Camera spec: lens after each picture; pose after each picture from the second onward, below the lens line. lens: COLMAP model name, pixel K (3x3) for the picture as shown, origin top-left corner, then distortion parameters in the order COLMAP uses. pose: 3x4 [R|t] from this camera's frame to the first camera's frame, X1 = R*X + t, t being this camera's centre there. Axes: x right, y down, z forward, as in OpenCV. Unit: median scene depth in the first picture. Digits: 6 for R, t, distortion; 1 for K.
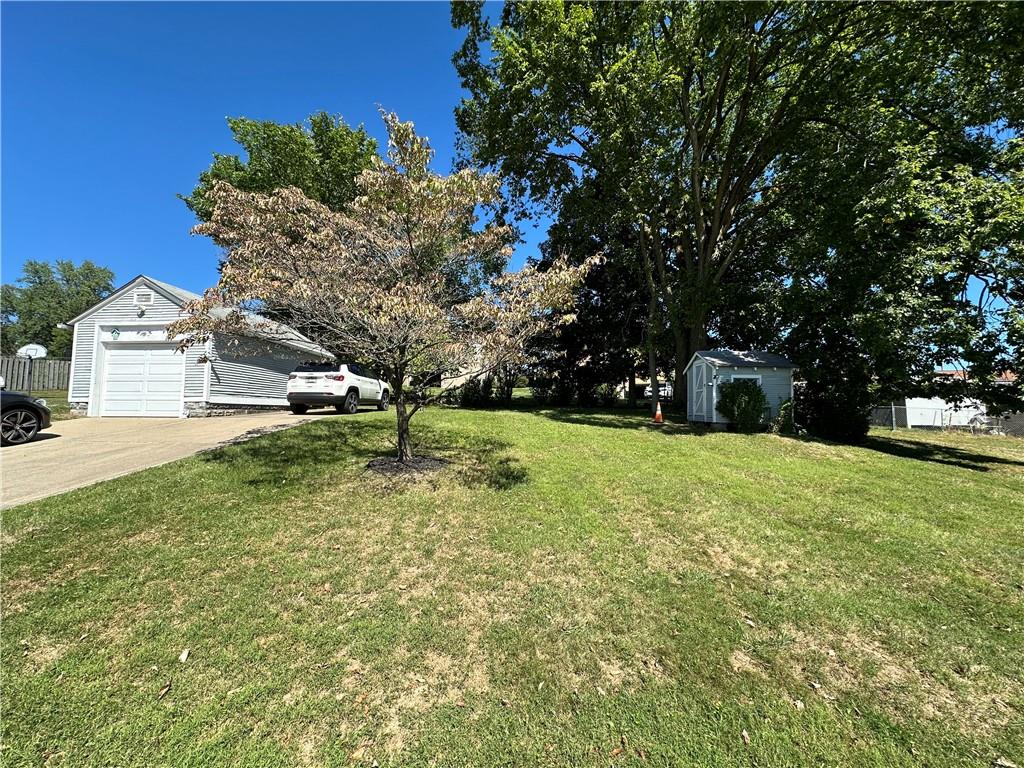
lens RADIAL K [[406.8, 0, 510.3], [0, 406.8, 383.2], [0, 0, 1]] dist [0.000432, -0.001402]
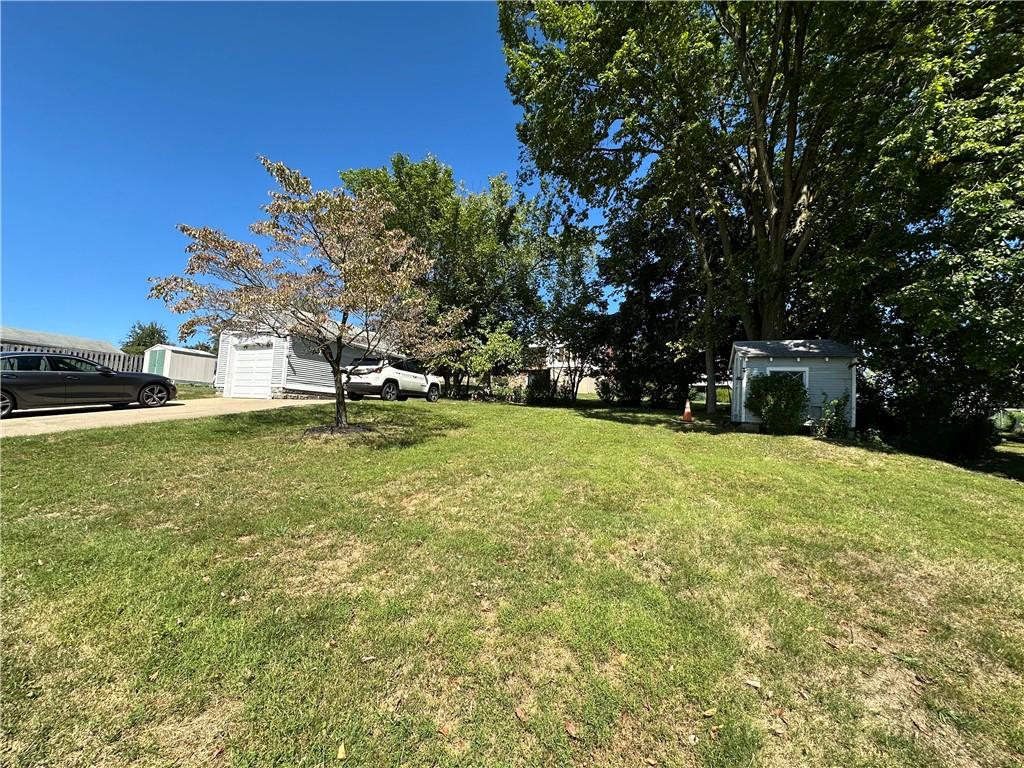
lens RADIAL K [[406.8, 0, 512.4], [0, 406.8, 383.6], [0, 0, 1]] dist [0.000432, -0.001402]
pose [[0.936449, 0.007176, -0.350732, 0.414006], [-0.013524, 0.999786, -0.015654, 0.041951], [0.350544, 0.019403, 0.936345, 0.008333]]
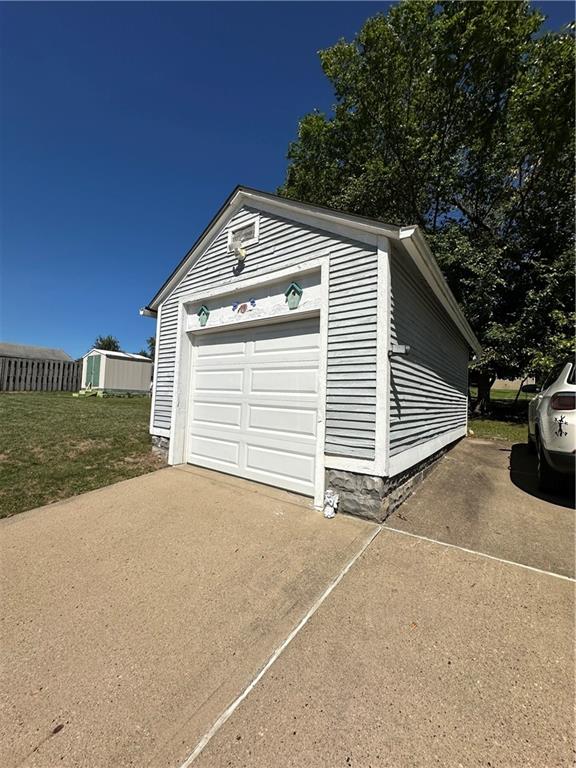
lens RADIAL K [[305.1, 0, 285.7], [0, 305.1, 380.9], [0, 0, 1]] dist [0.000432, -0.001402]
pose [[0.837007, -0.000575, -0.547191, -0.649990], [0.003116, 0.999988, 0.003717, -0.034050], [0.547183, -0.004816, 0.836999, 0.711712]]
